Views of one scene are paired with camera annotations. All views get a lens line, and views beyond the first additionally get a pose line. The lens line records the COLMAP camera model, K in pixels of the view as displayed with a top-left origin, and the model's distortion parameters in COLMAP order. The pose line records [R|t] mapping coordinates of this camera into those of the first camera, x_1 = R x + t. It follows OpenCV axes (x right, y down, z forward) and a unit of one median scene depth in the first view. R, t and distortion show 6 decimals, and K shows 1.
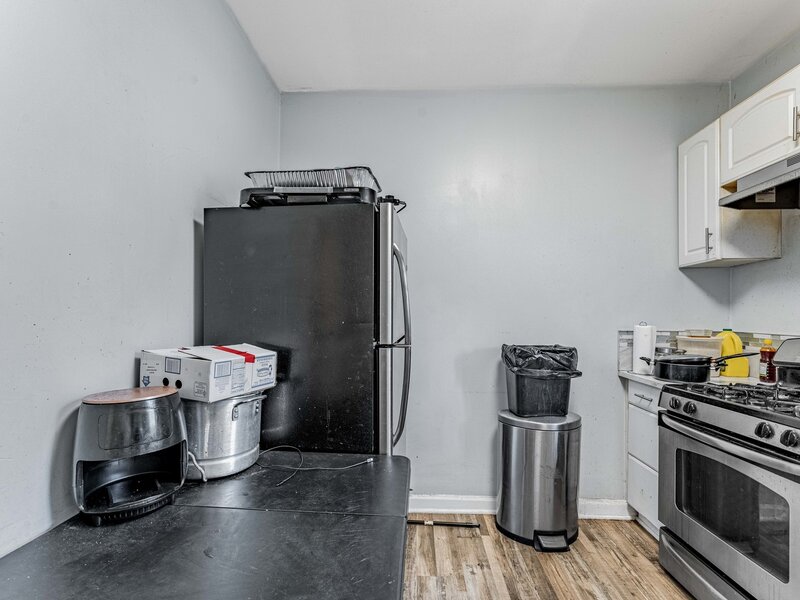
lens RADIAL K [[366.4, 0, 398.9], [0, 366.4, 316.0], [0, 0, 1]] dist [-0.000794, -0.000105]
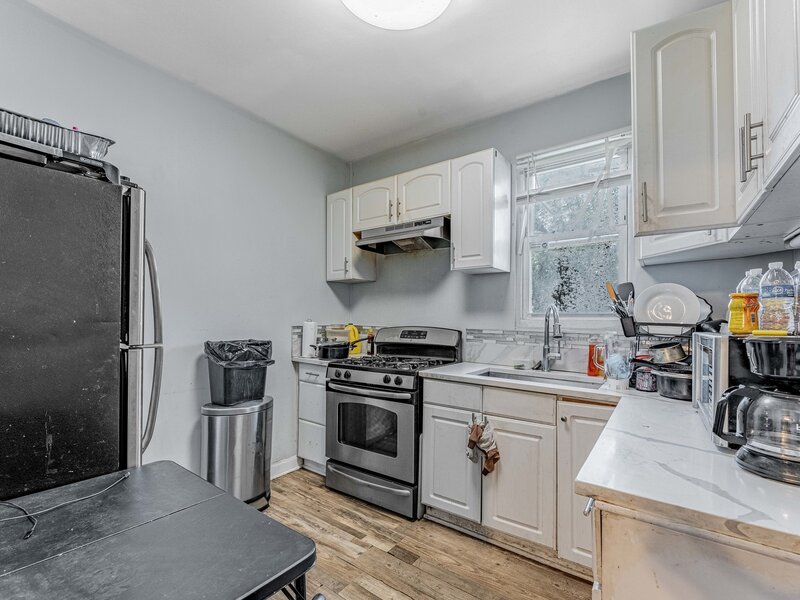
lens RADIAL K [[366.4, 0, 398.9], [0, 366.4, 316.0], [0, 0, 1]] dist [-0.000794, -0.000105]
pose [[0.552328, 0.004097, 0.833617, -0.308393], [-0.011790, 0.999926, 0.002898, -0.003799], [-0.833543, -0.011429, 0.552336, -0.030120]]
